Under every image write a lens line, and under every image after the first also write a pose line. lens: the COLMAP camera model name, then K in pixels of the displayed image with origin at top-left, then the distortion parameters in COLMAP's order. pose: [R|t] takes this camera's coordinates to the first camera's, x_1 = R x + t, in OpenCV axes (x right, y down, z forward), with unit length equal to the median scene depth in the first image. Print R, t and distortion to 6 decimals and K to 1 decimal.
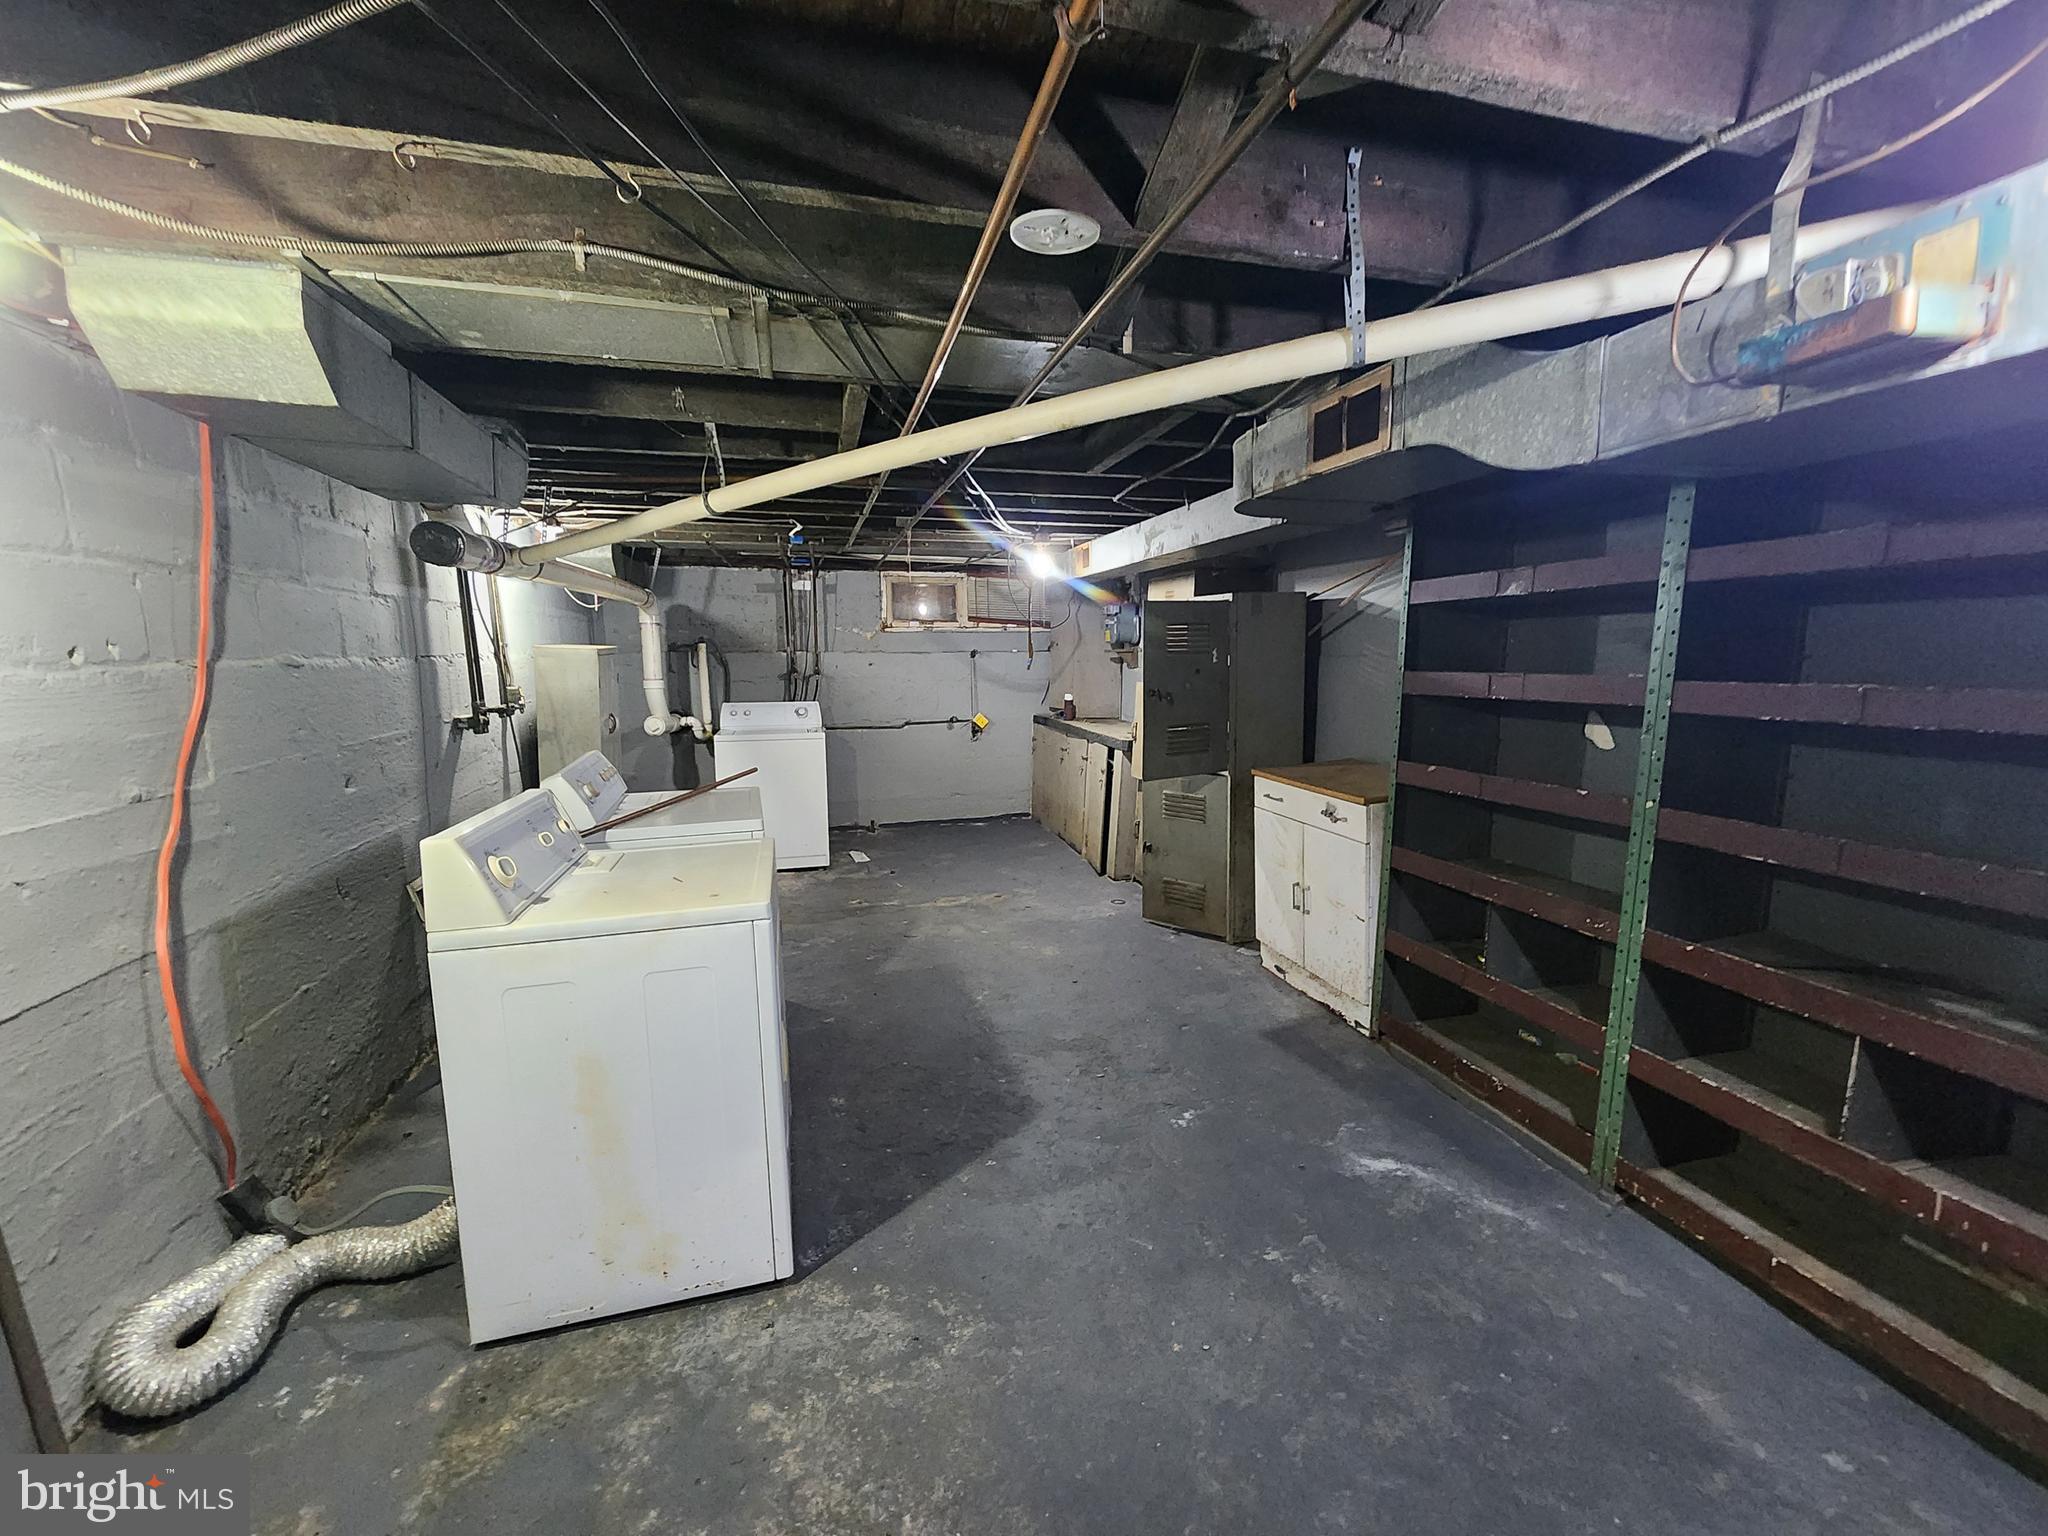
lens RADIAL K [[830.1, 0, 1027.6], [0, 830.1, 772.0], [0, 0, 1]] dist [0.000058, 0.000208]
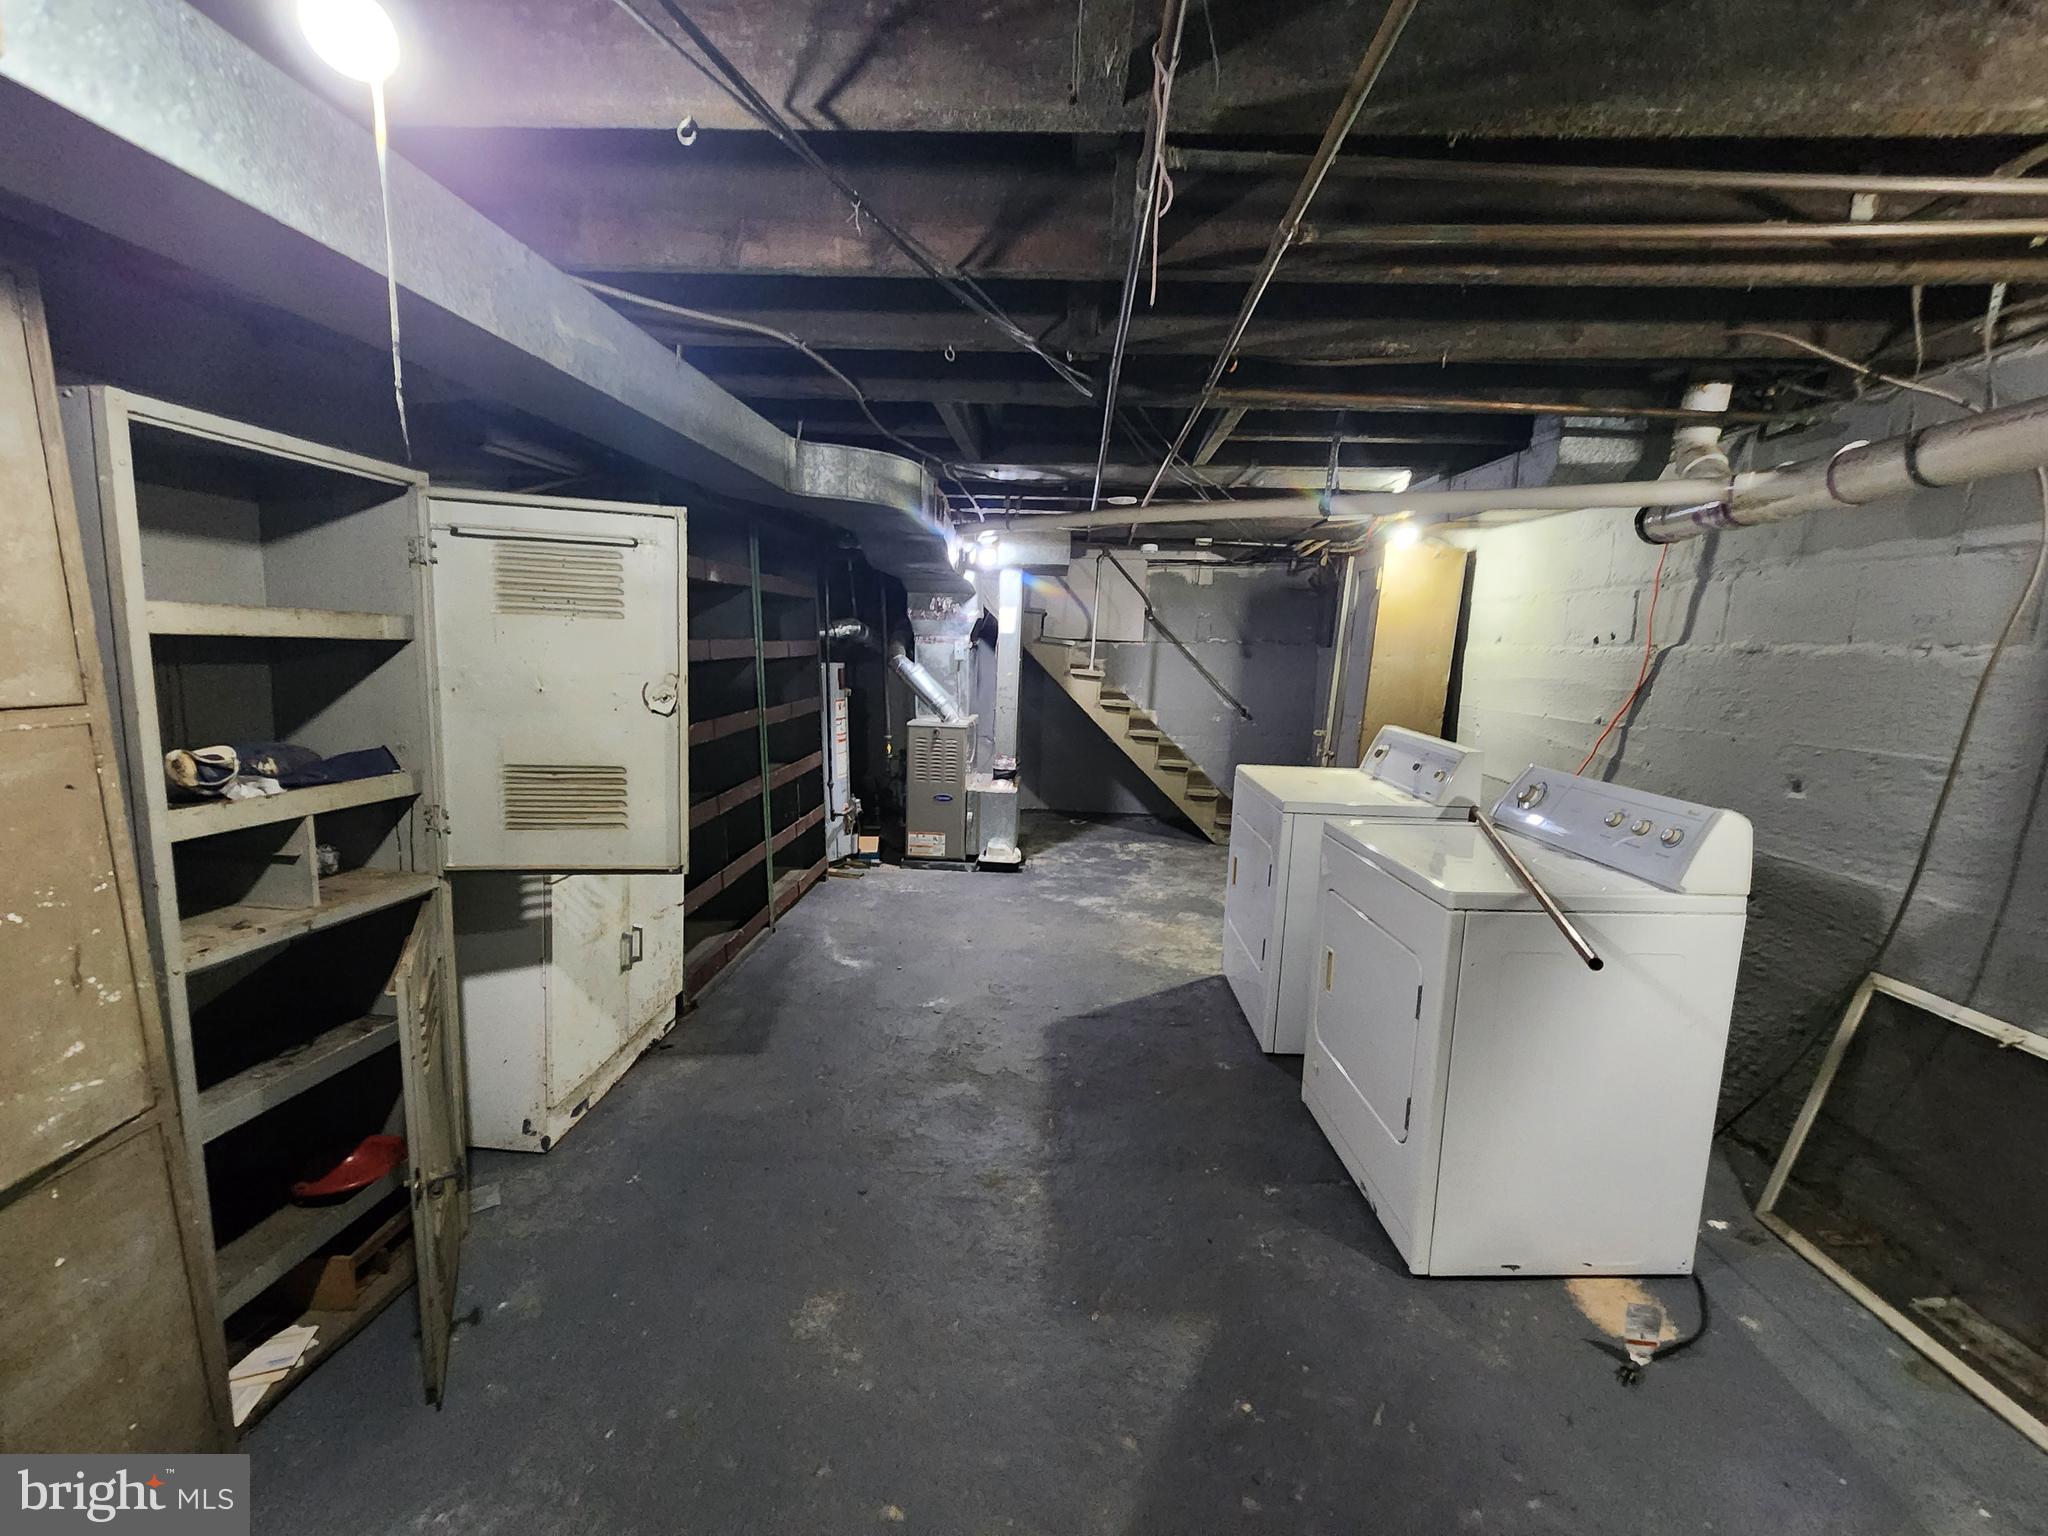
lens RADIAL K [[830.1, 0, 1027.6], [0, 830.1, 772.0], [0, 0, 1]] dist [0.000058, 0.000208]
pose [[-0.953227, -0.063770, 0.295451, -0.315113], [0.023999, 0.958436, 0.284297, -0.291819], [-0.301301, 0.278090, -0.912077, 2.178146]]
